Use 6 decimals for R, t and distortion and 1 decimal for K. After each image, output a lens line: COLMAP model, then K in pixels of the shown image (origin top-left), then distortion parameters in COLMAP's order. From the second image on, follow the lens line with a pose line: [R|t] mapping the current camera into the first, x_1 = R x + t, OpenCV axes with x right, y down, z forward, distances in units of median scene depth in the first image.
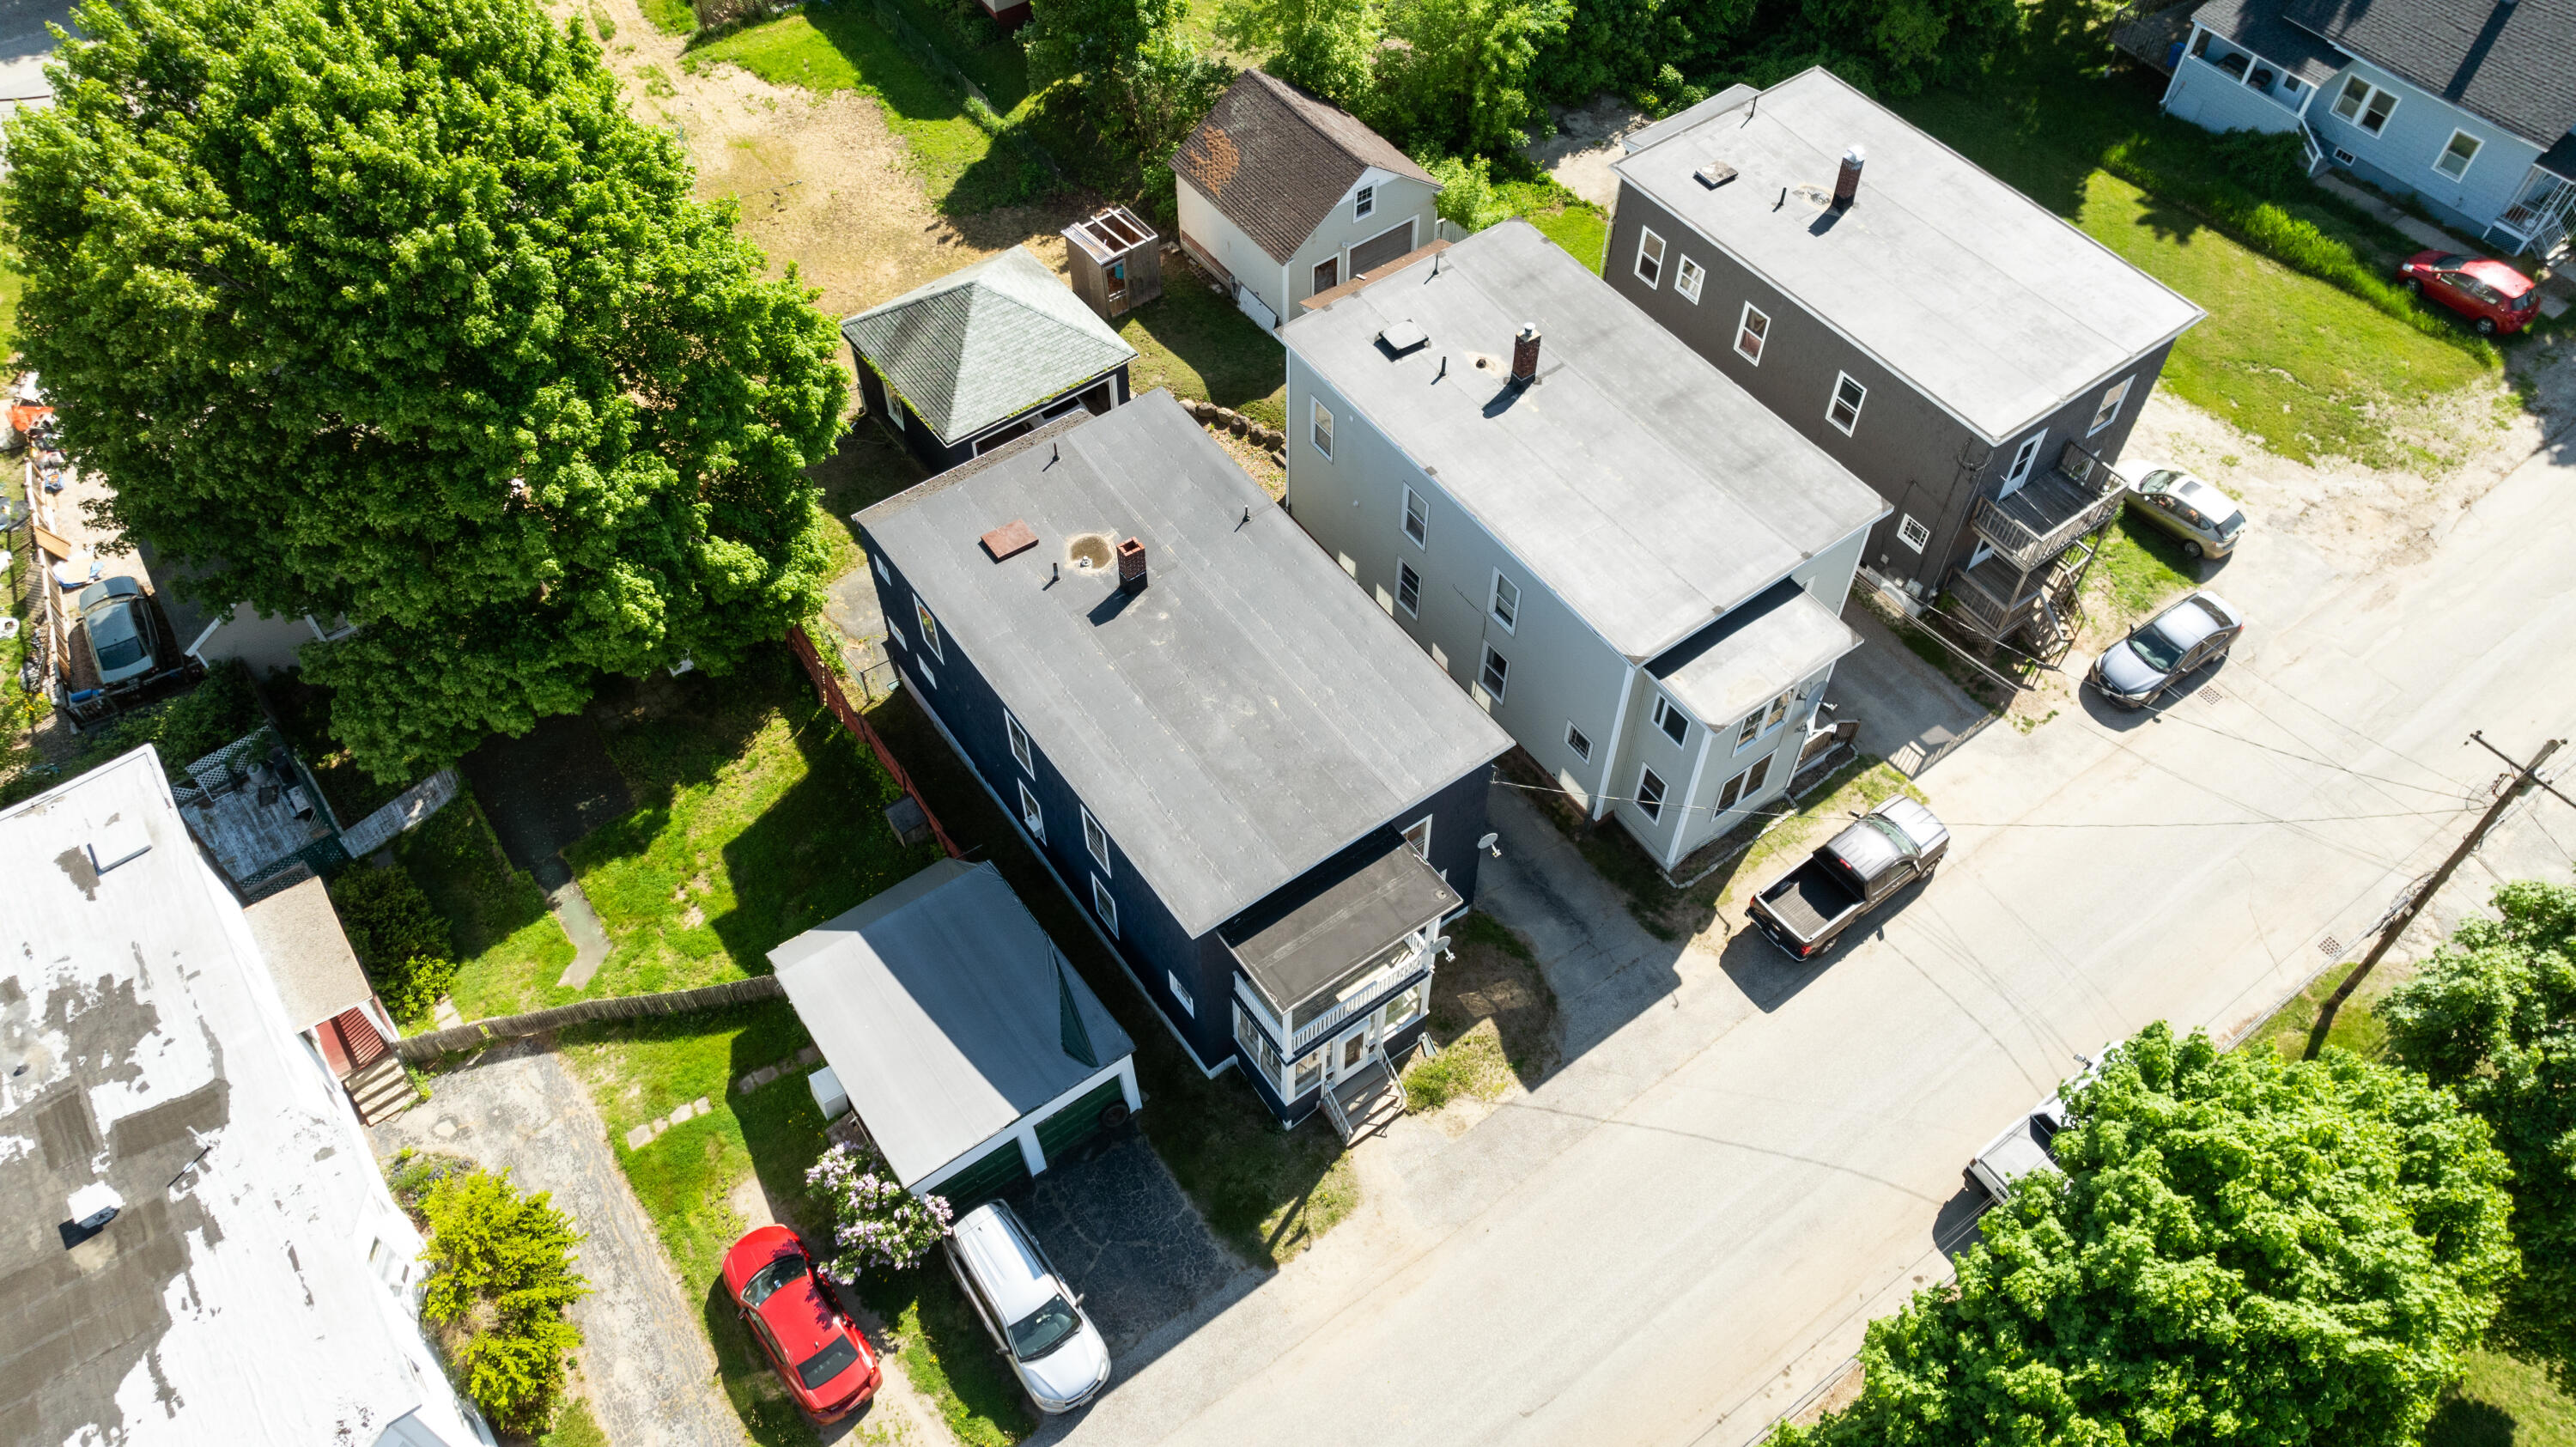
lens RADIAL K [[1809.2, 0, 1288.0], [0, 1809.2, 723.5], [0, 0, 1]] dist [-0.018955, 0.001261]
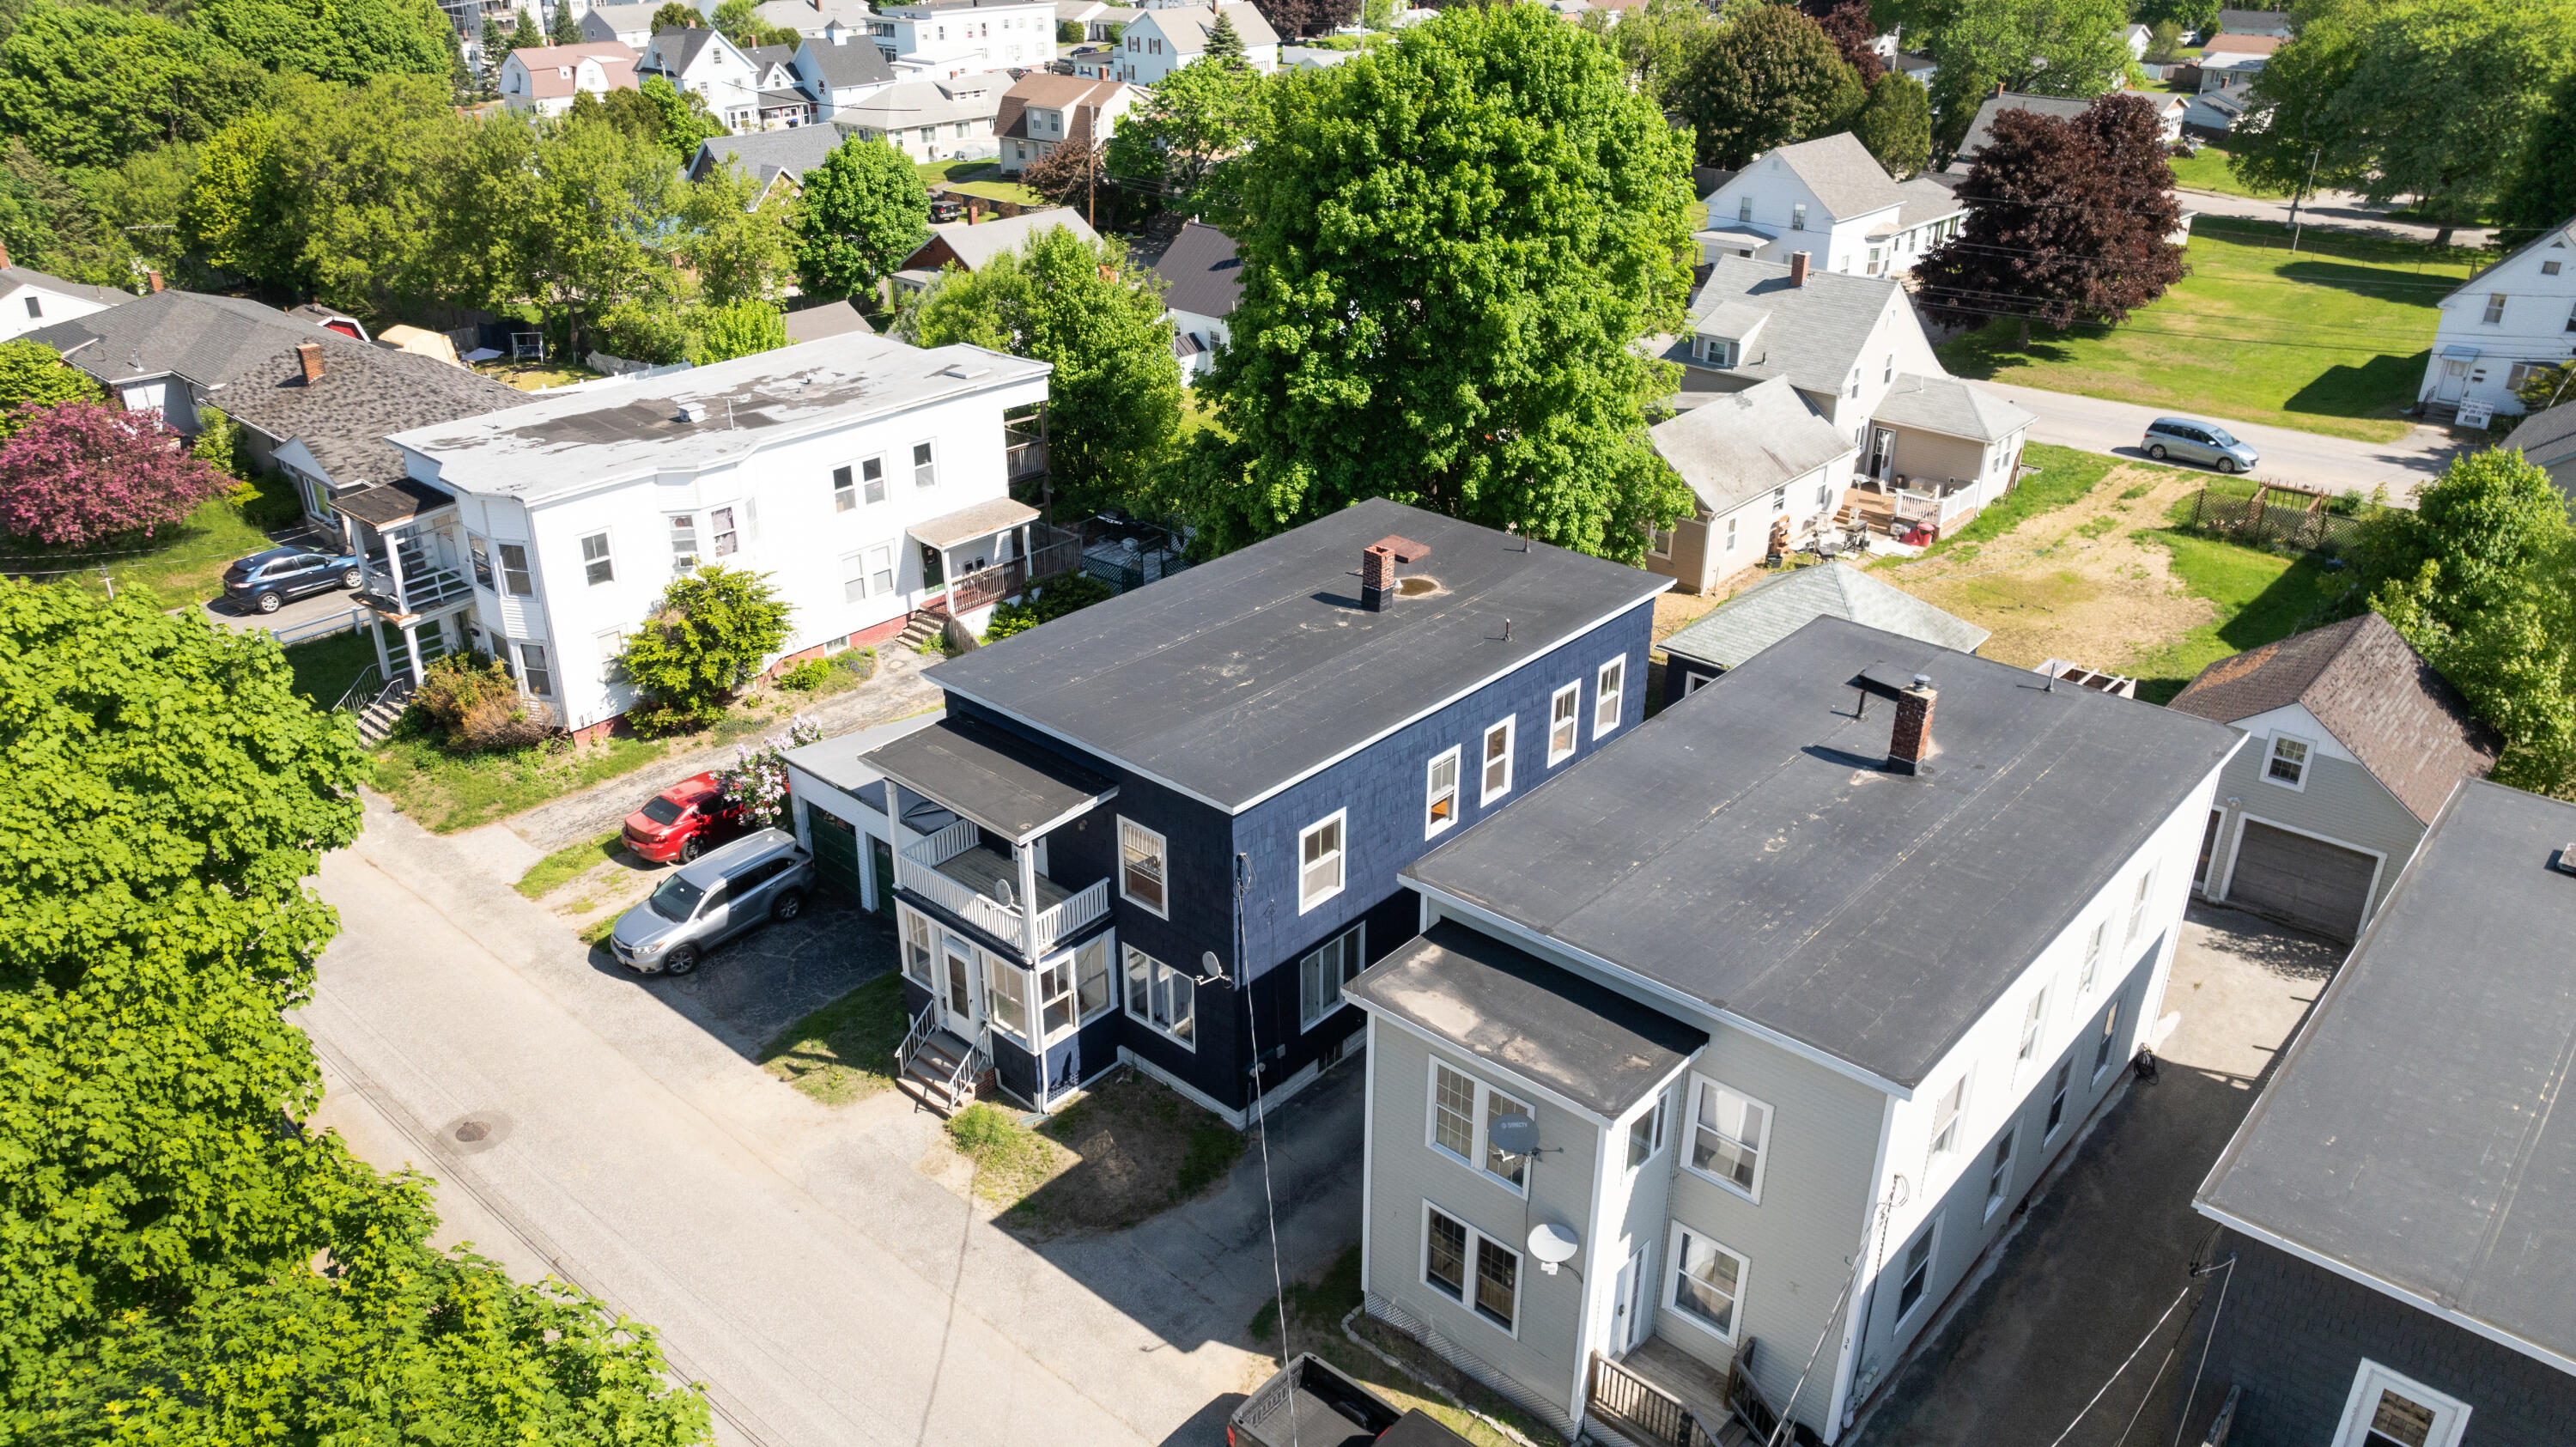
lens RADIAL K [[1809.2, 0, 1288.0], [0, 1809.2, 723.5], [0, 0, 1]] dist [-0.018955, 0.001261]
pose [[0.216776, 0.424637, -0.879029, 0.735461], [-0.769565, 0.628353, 0.113761, -0.108084], [0.600648, 0.651810, 0.462997, 0.593580]]
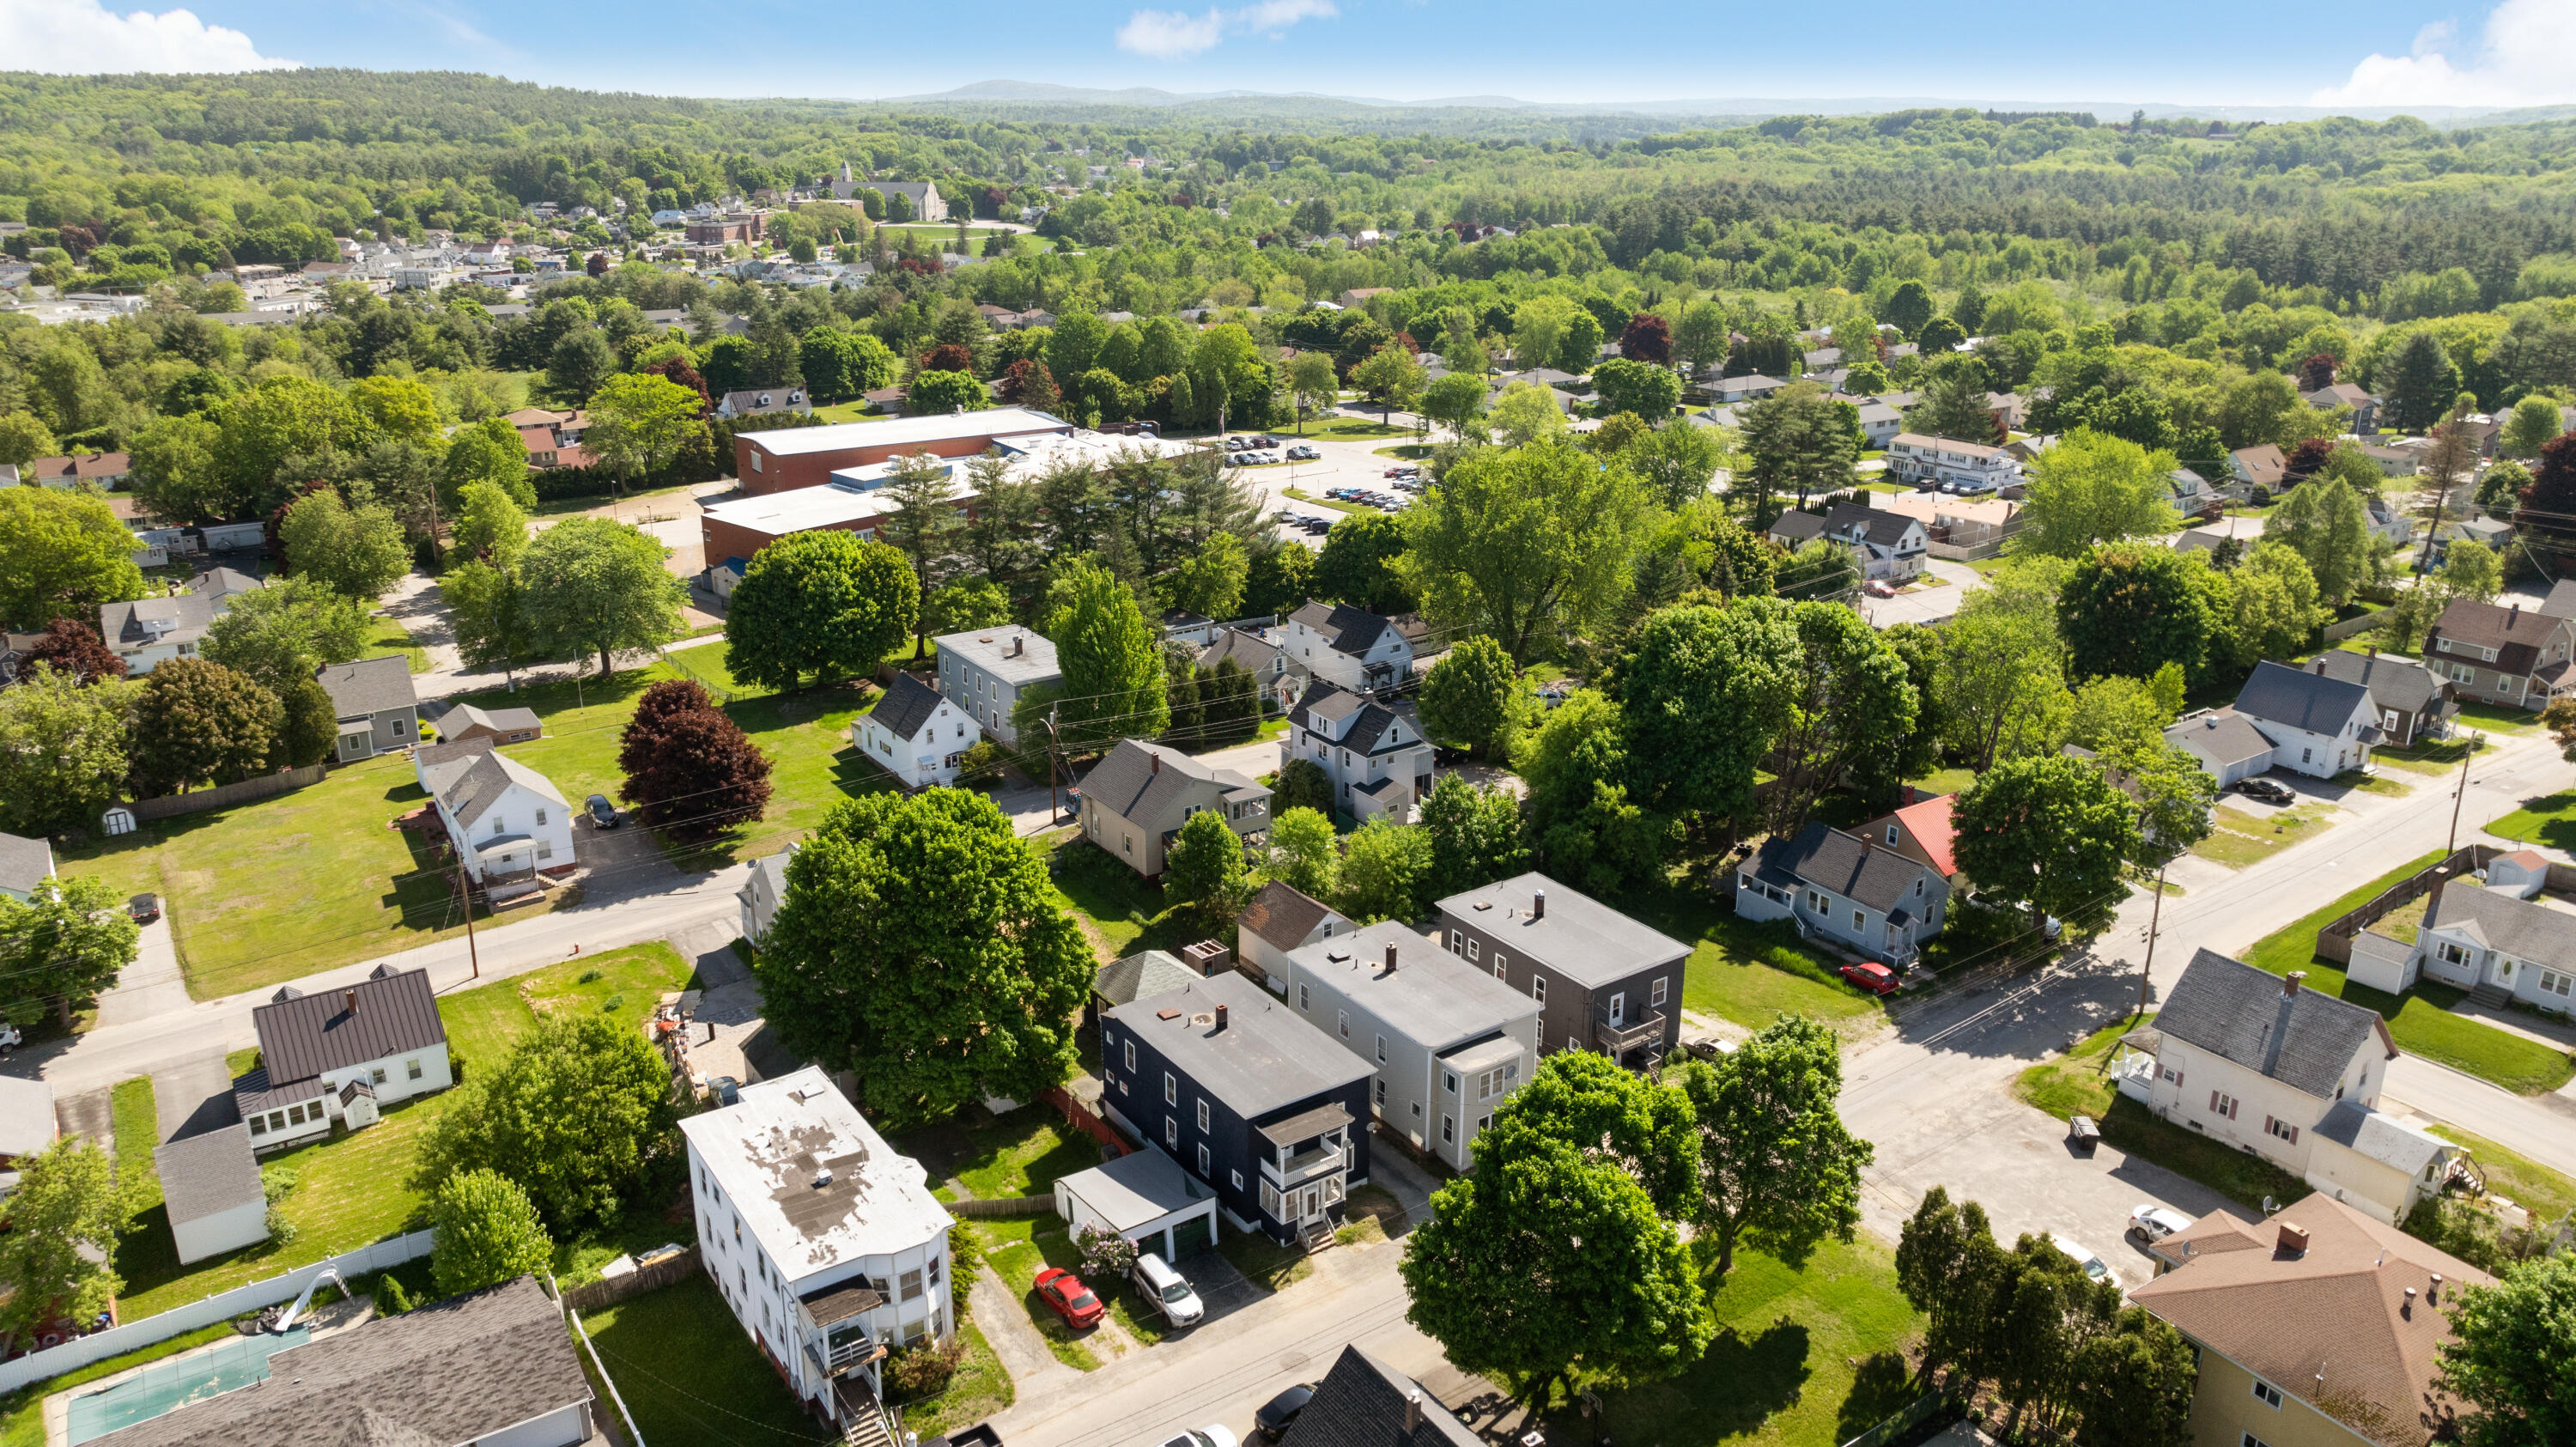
lens RADIAL K [[1809.2, 0, 1288.0], [0, 1809.2, 723.5], [0, 0, 1]] dist [-0.018955, 0.001261]
pose [[0.999827, 0.006488, -0.017410, 0.040727], [-0.014968, 0.836424, -0.547879, 0.894879], [0.011008, 0.548045, 0.836377, -1.212001]]
